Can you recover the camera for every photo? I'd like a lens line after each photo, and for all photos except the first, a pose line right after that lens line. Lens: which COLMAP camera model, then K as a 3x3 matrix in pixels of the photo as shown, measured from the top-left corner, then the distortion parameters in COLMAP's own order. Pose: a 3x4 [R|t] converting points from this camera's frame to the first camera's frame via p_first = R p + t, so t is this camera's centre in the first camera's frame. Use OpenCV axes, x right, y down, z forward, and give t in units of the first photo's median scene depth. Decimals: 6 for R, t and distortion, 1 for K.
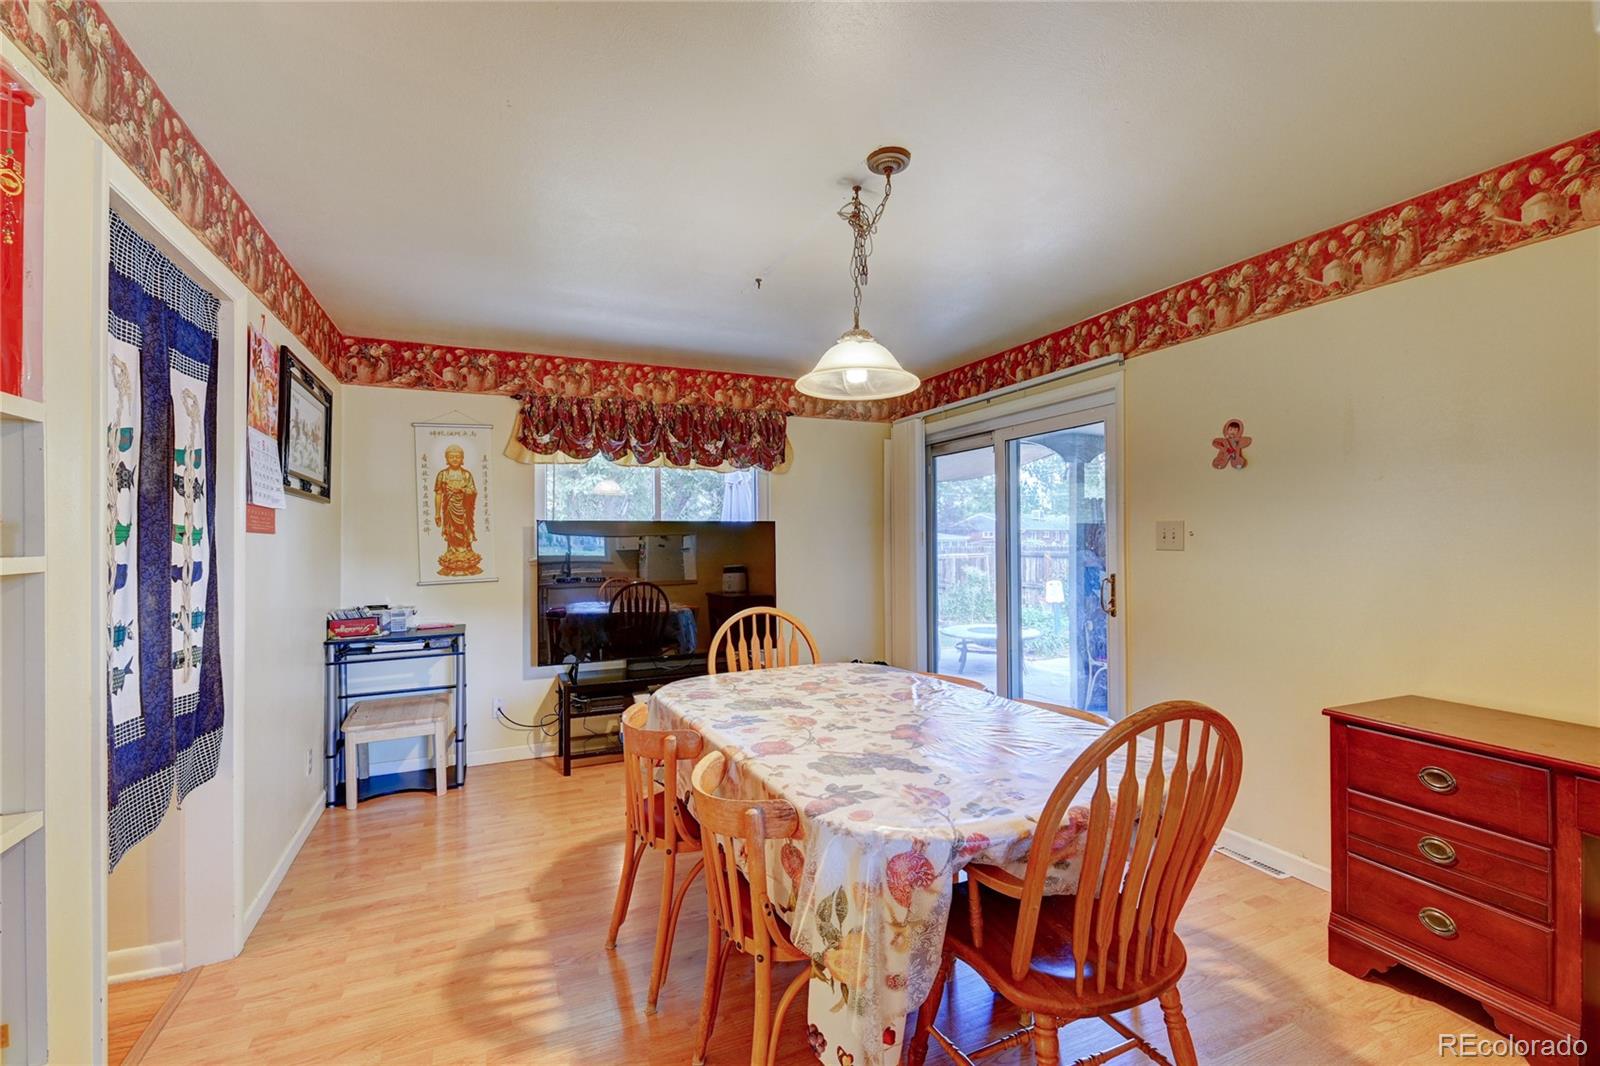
lens RADIAL K [[681.8, 0, 800.4], [0, 681.8, 534.1], [0, 0, 1]] dist [0.016879, -0.009802]
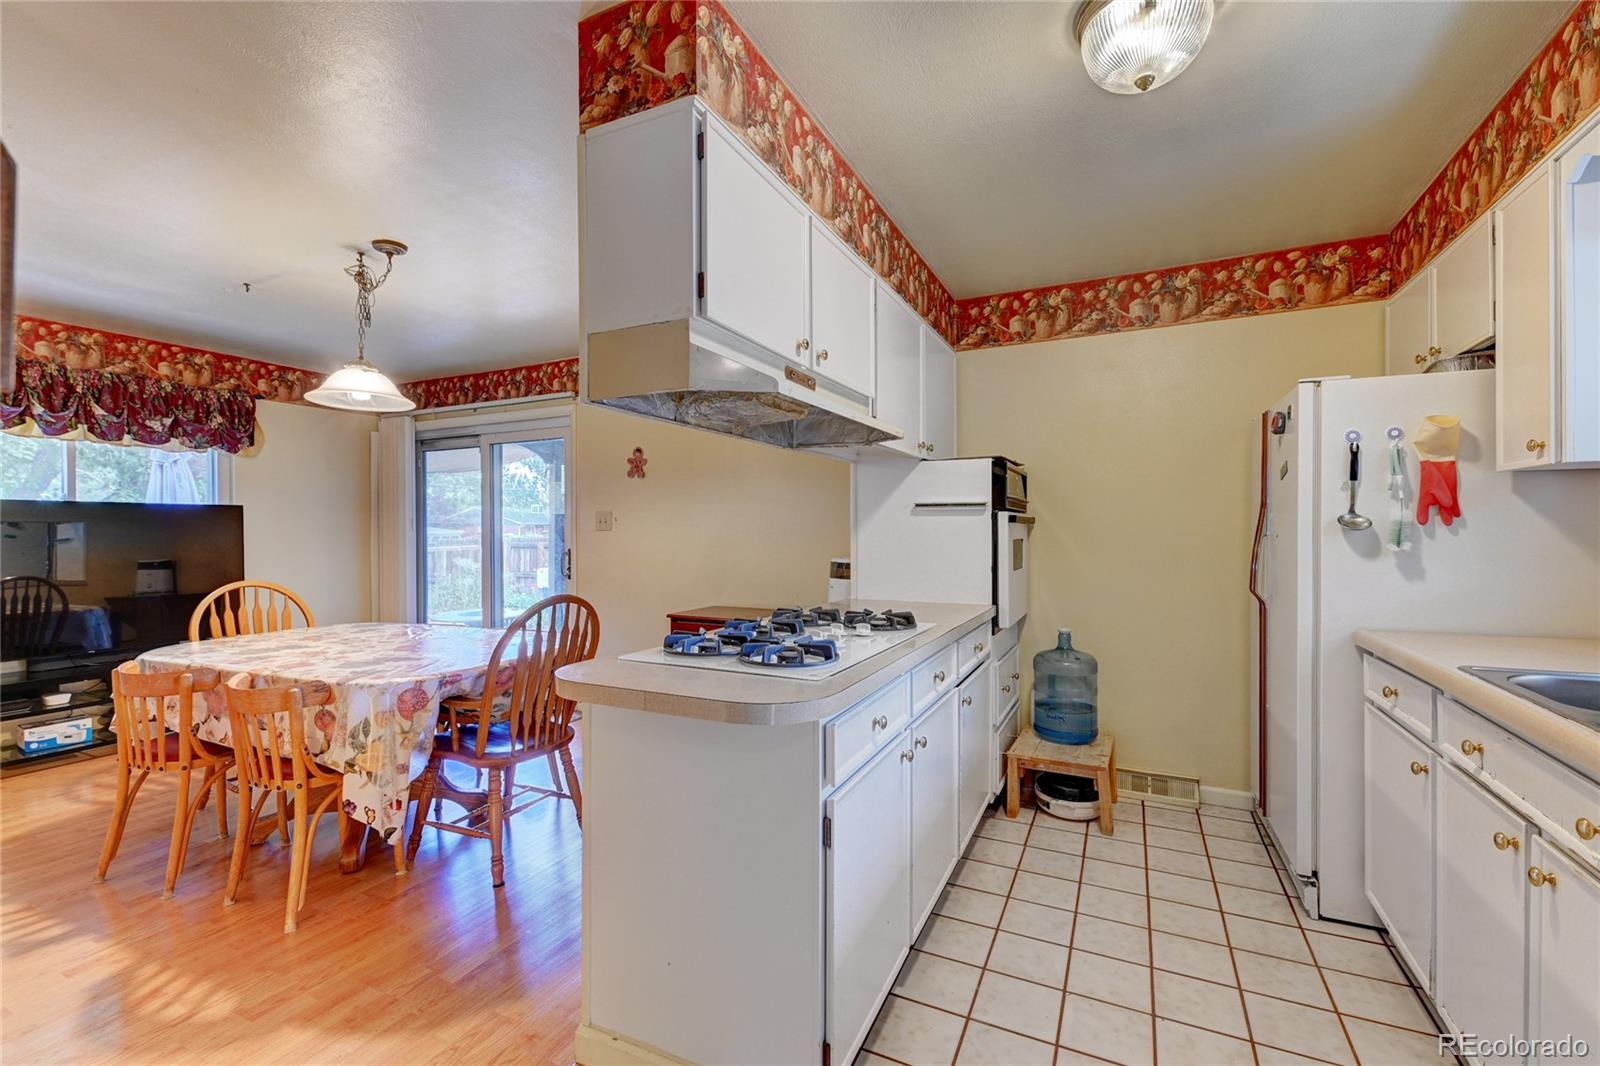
lens RADIAL K [[681.8, 0, 800.4], [0, 681.8, 534.1], [0, 0, 1]] dist [0.016879, -0.009802]
pose [[0.765200, -0.000985, 0.643792, -0.073709], [-0.003222, 0.999980, 0.005359, 0.018576], [-0.643785, -0.006175, 0.765182, -0.344401]]
